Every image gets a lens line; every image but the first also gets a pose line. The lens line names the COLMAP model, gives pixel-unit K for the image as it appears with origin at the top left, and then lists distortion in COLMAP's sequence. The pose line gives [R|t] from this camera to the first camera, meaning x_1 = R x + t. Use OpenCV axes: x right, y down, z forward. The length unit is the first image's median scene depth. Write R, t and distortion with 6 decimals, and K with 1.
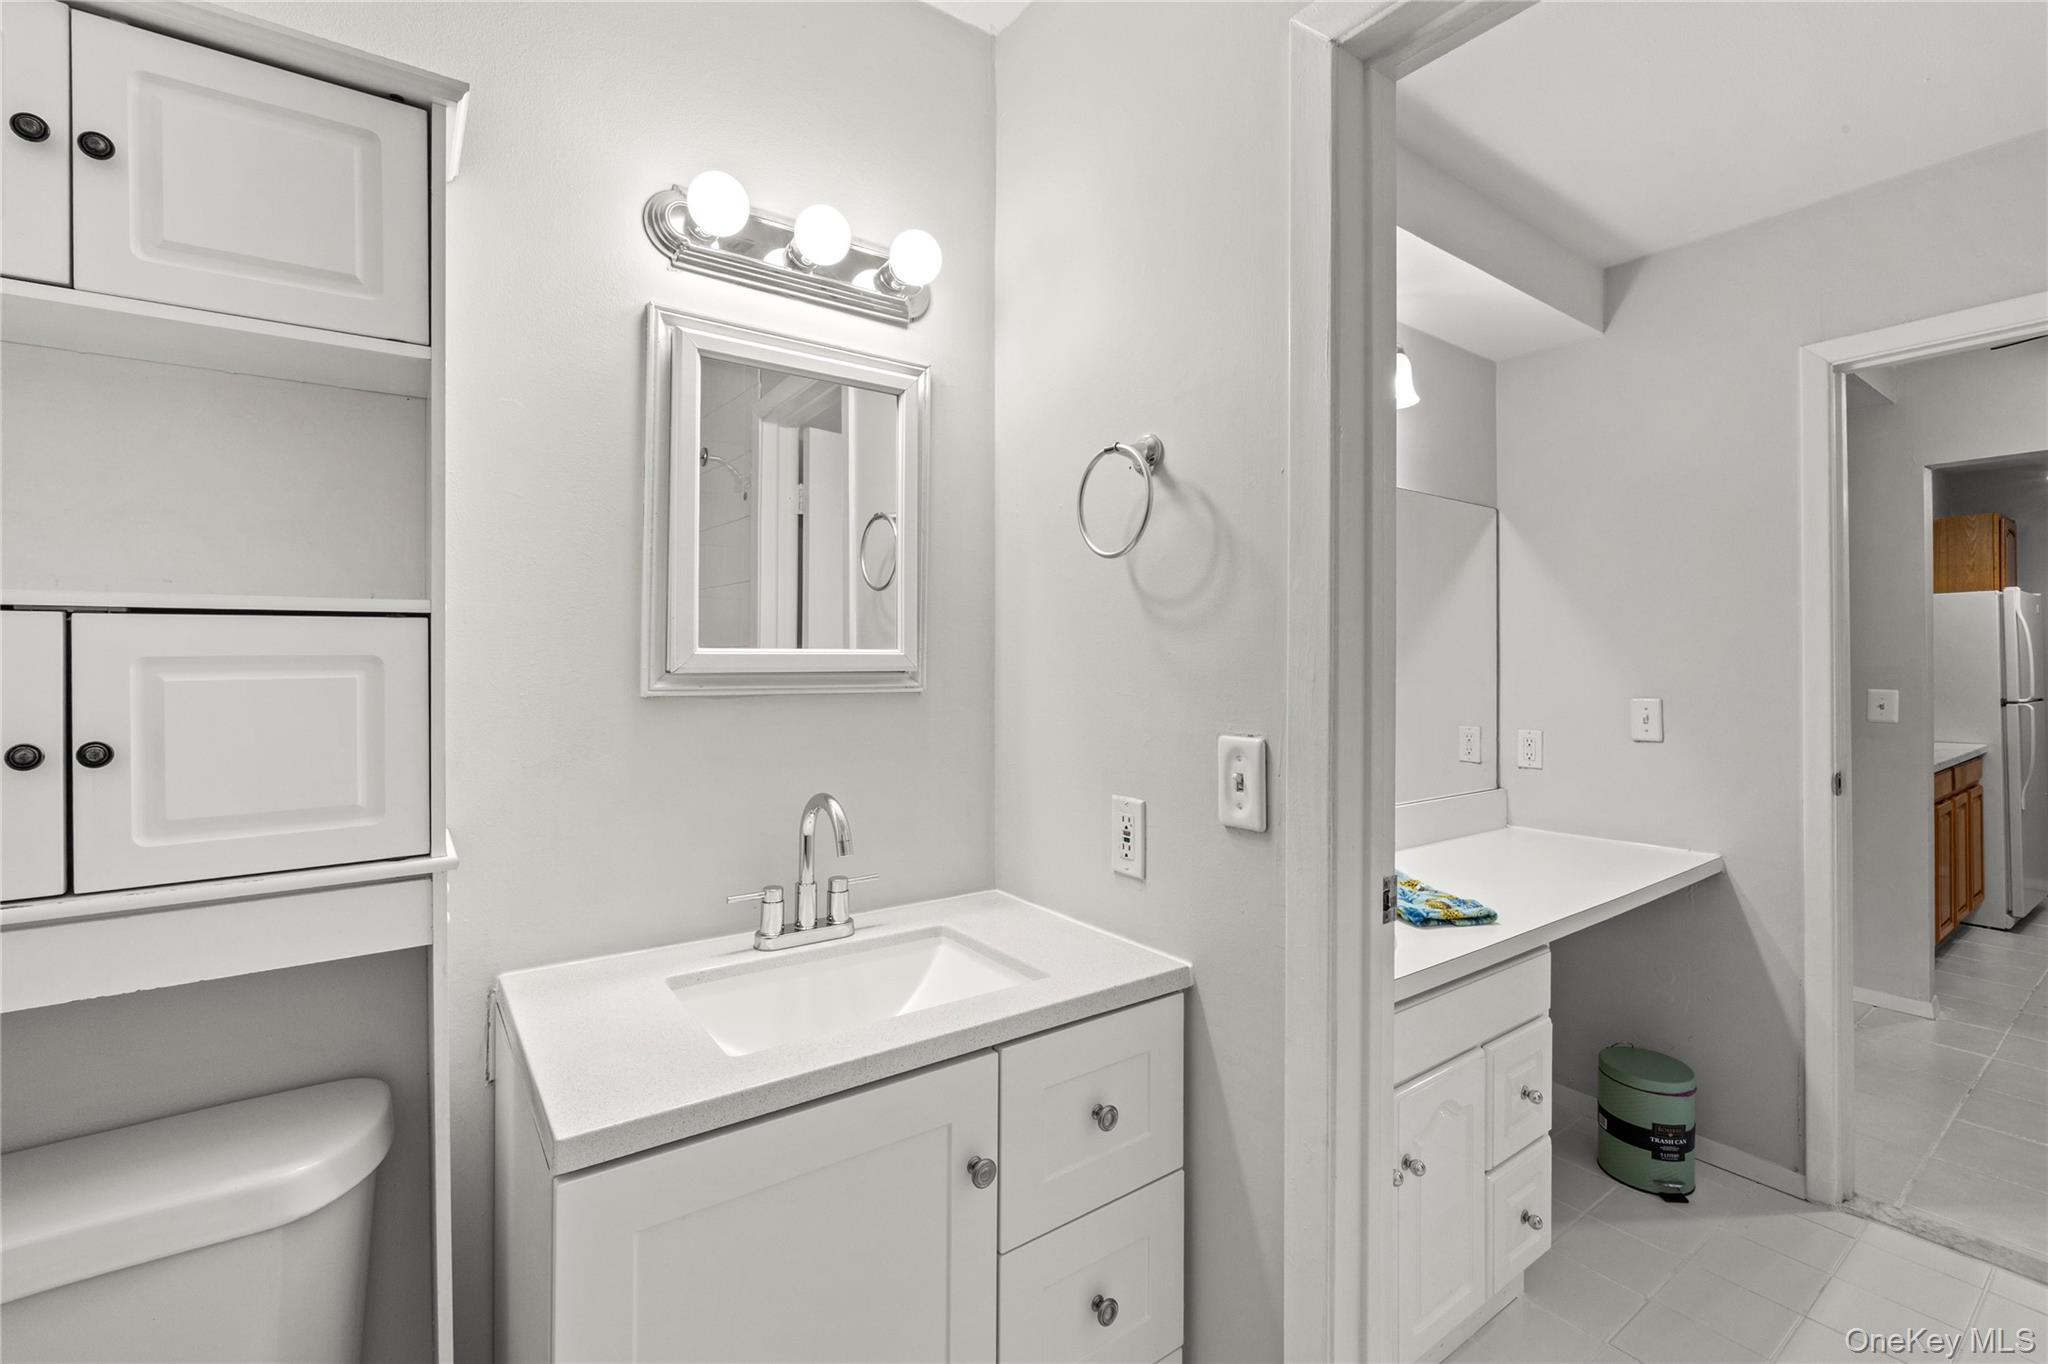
lens RADIAL K [[884.3, 0, 1022.3], [0, 884.3, 655.6], [0, 0, 1]] dist [-0.002107, -0.001991]
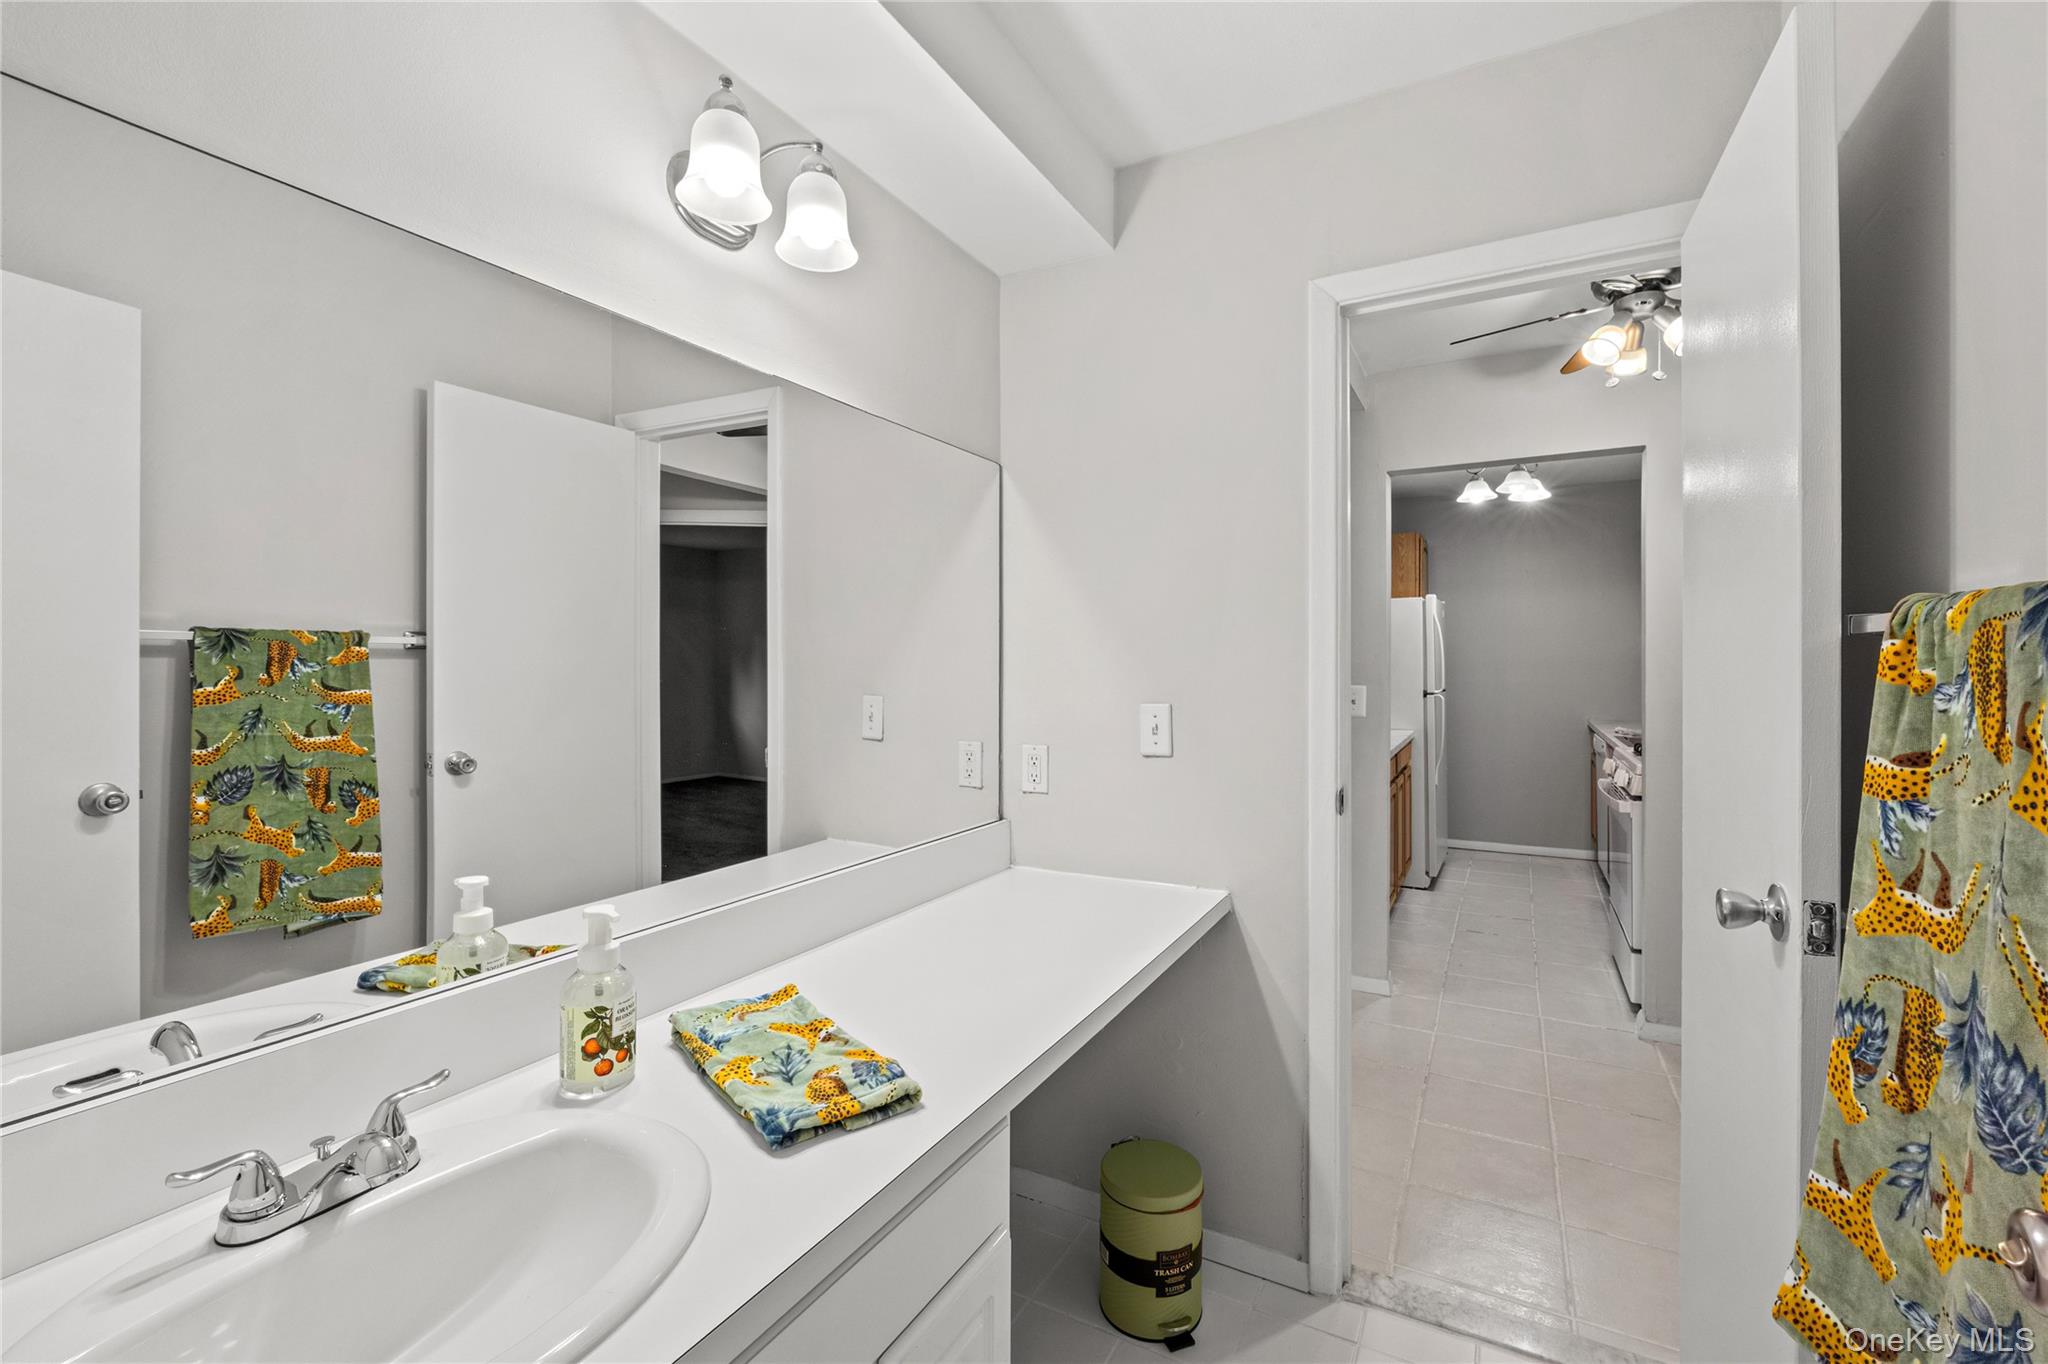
lens RADIAL K [[884.3, 0, 1027.4], [0, 884.3, 667.6], [0, 0, 1]] dist [-0.002107, -0.001991]
pose [[0.901197, -0.004744, 0.433384, 0.268338], [-0.002307, 0.999873, 0.015743, 0.003120], [-0.433404, -0.015187, 0.901072, 0.344849]]
